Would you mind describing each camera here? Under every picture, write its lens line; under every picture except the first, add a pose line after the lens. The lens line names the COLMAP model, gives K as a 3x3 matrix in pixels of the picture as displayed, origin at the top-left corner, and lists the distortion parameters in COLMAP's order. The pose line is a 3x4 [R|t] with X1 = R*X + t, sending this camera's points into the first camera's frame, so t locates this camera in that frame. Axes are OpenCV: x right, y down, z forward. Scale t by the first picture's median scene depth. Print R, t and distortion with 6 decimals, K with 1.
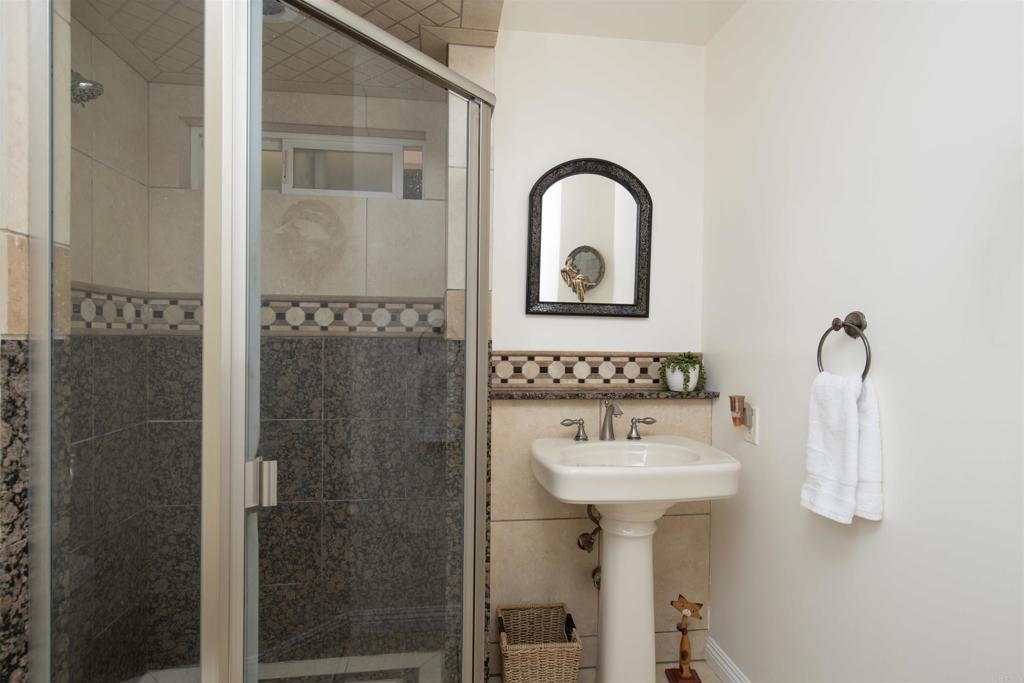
lens RADIAL K [[559.4, 0, 511.3], [0, 559.4, 338.3], [0, 0, 1]] dist [0.002782, -0.000121]
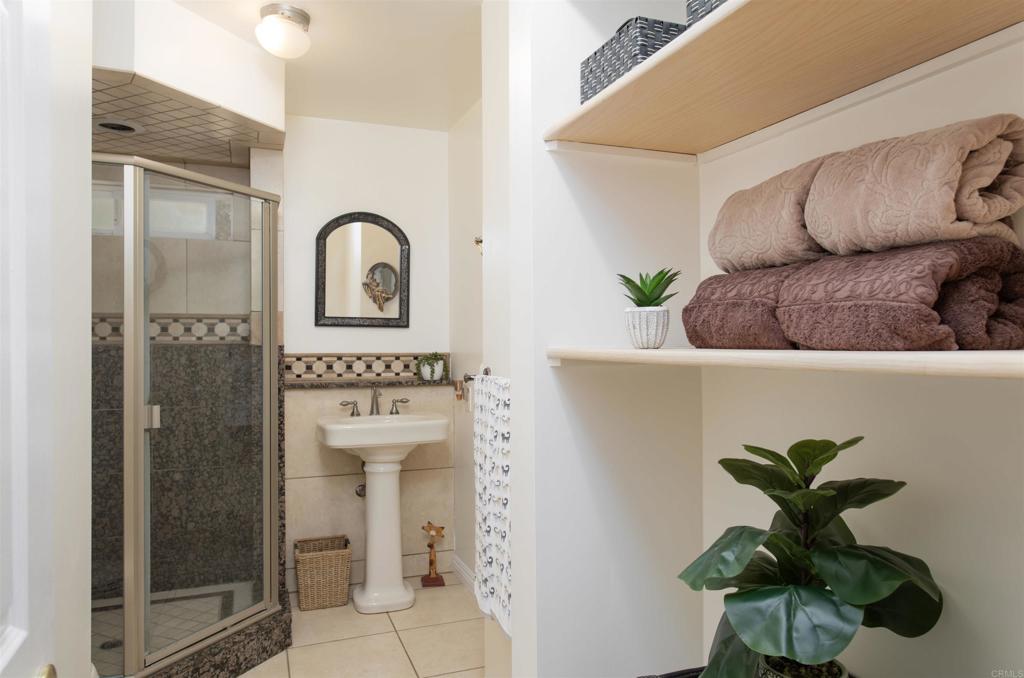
lens RADIAL K [[675.2, 0, 515.9], [0, 675.2, 344.1], [0, 0, 1]] dist [-0.001011, 0.002609]
pose [[0.969100, -0.013824, 0.246281, 0.097279], [0.014193, 0.999899, 0.000280, 0.007009], [-0.246260, 0.003224, 0.969198, -0.717939]]
